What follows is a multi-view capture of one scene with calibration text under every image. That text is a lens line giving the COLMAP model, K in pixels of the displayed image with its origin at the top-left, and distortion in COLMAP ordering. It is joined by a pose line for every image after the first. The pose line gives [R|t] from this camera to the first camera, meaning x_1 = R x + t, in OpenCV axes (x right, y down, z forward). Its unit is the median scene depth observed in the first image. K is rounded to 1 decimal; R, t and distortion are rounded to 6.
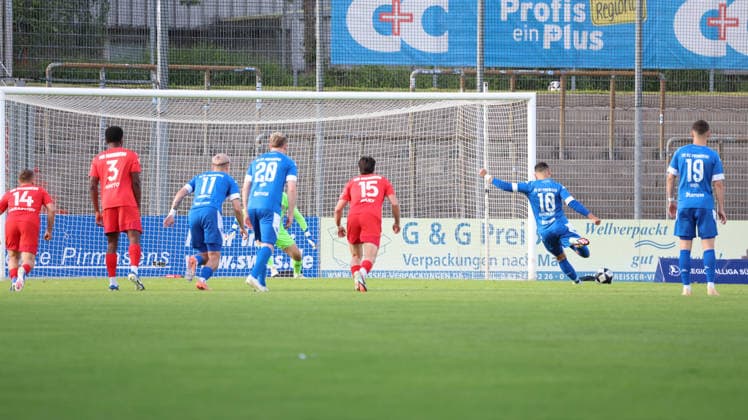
lens RADIAL K [[2768.0, 0, 374.0], [0, 2768.0, 210.0], [0, 0, 1]] dist [-0.207155, 8.806454]
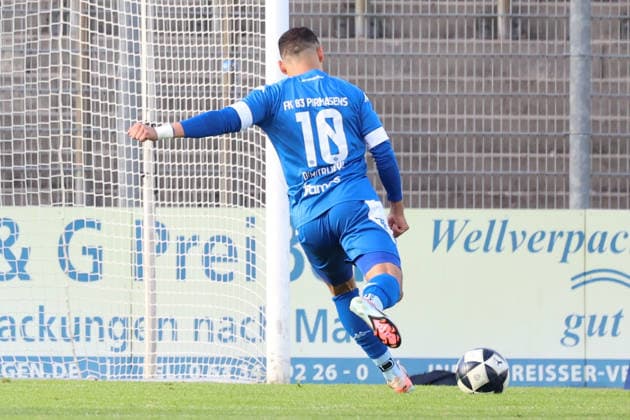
lens RADIAL K [[3893.5, 0, 315.0], [0, 3893.5, 210.0], [0, 0, 1]] dist [0.050056, -10.868001]
pose [[0.997938, 0.002116, 0.064148, 0.030241], [-0.000988, 0.999844, -0.017609, 0.012183], [-0.064175, 0.017509, 0.997785, 0.507758]]
